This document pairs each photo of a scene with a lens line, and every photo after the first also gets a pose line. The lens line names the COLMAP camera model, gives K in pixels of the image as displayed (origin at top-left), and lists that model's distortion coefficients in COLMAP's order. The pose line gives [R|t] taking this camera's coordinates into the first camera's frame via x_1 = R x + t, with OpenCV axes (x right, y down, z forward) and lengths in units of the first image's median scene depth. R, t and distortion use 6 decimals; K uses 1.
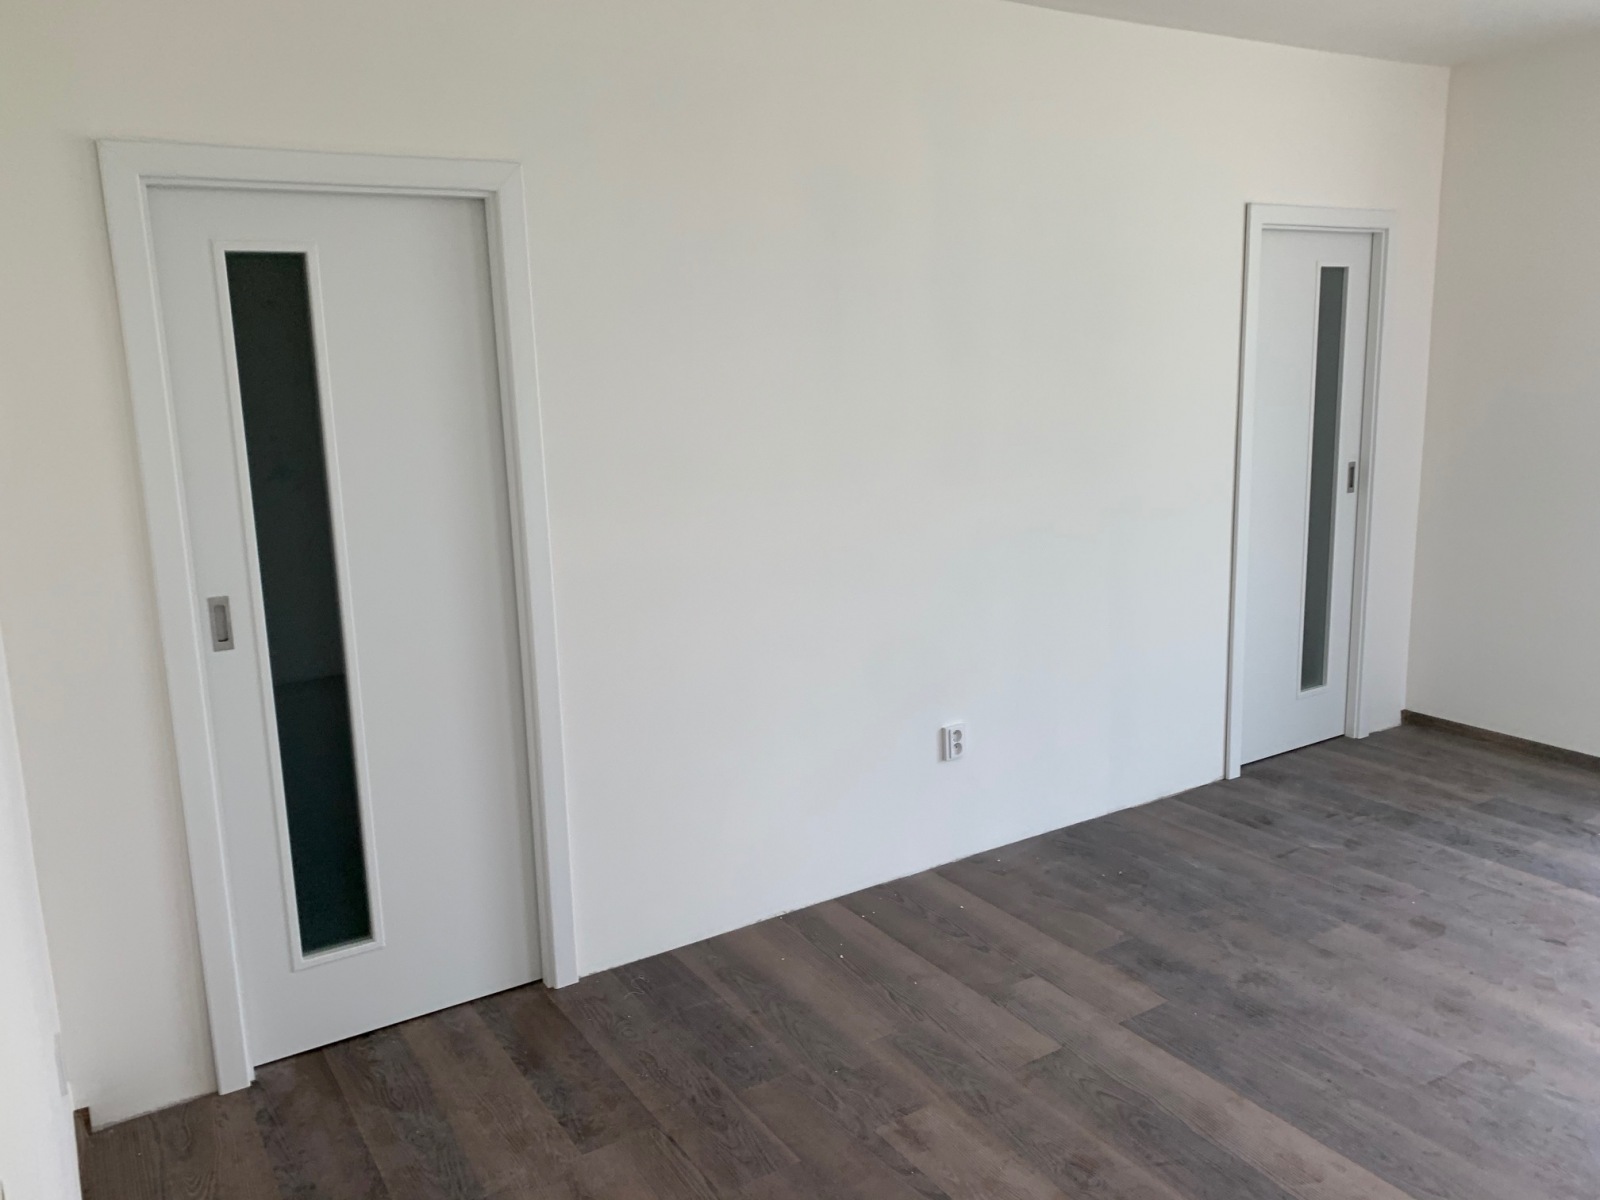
lens RADIAL K [[1245.9, 0, 800.4], [0, 1245.9, 588.9], [0, 0, 1]] dist [0.014816, 0.003260]
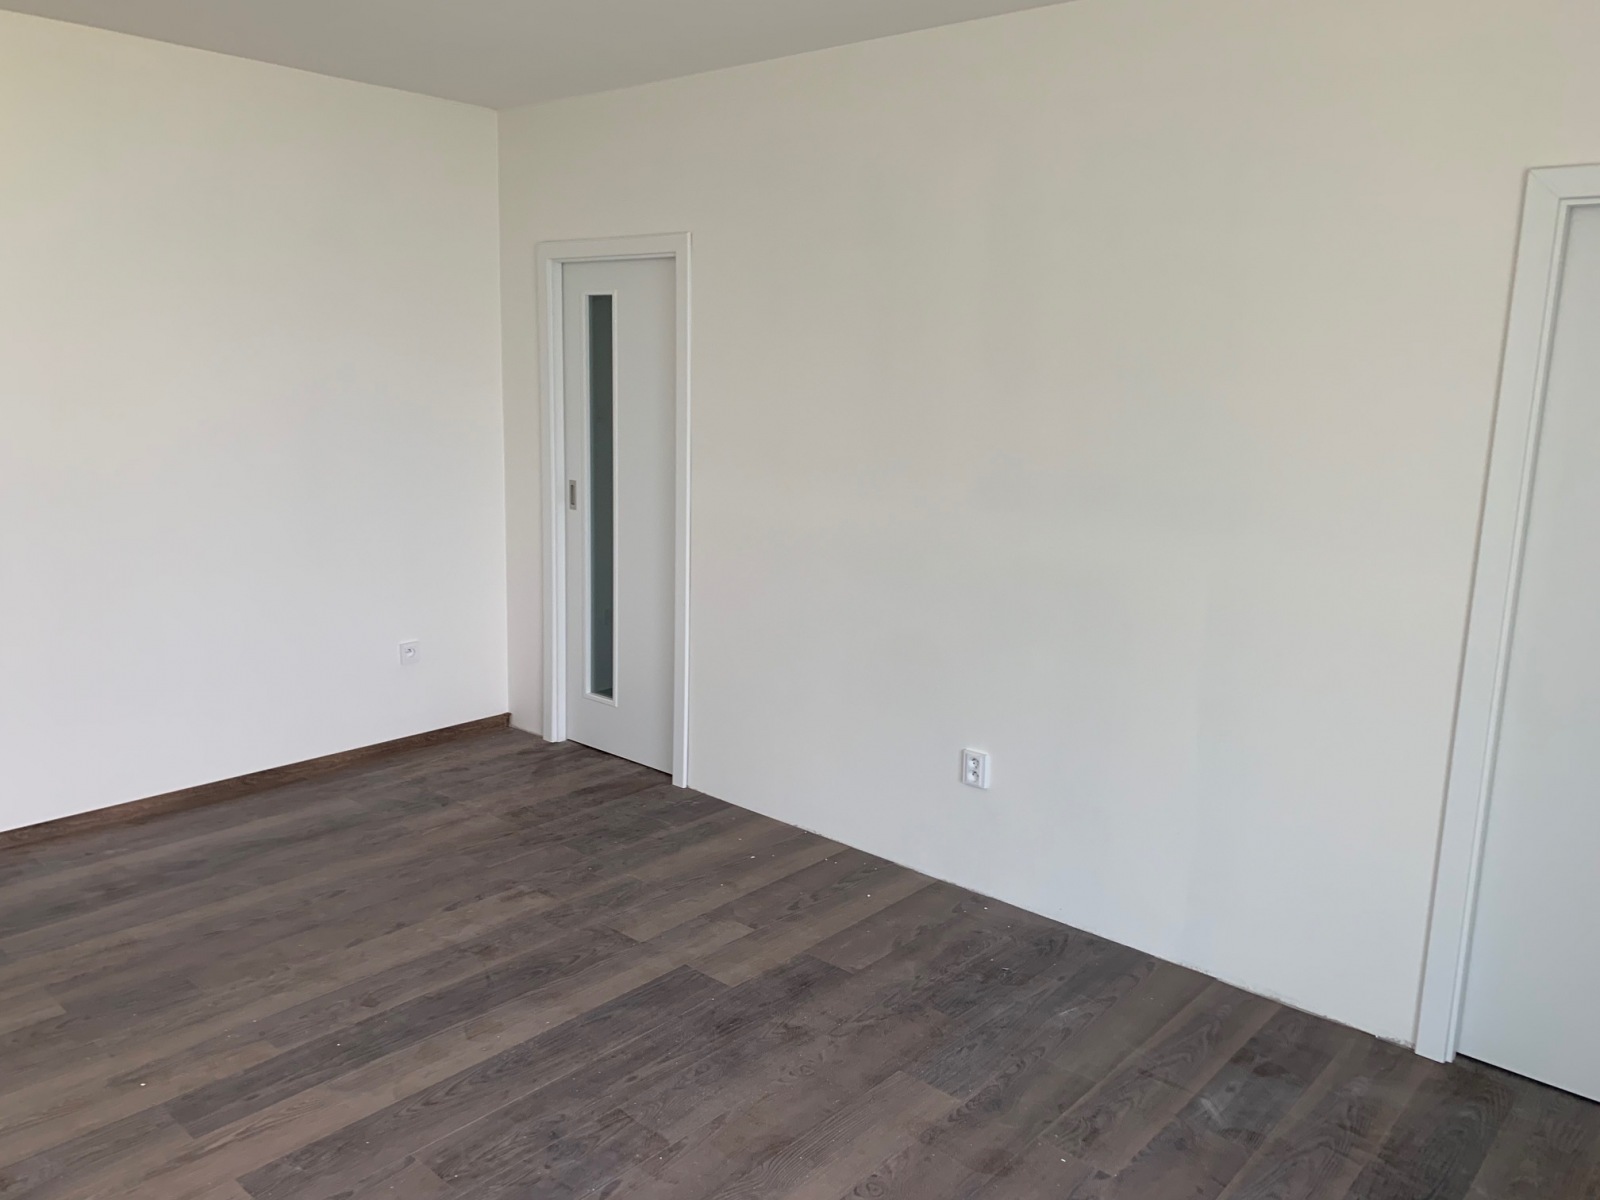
lens RADIAL K [[1221.6, 0, 766.1], [0, 1221.6, 601.1], [0, 0, 1]] dist [0.048185, -0.064607]
pose [[0.258677, 0.218415, -0.940947, 1.202729], [-0.217921, 0.962185, 0.163435, -0.158966], [0.941061, 0.162775, 0.296492, 0.665599]]
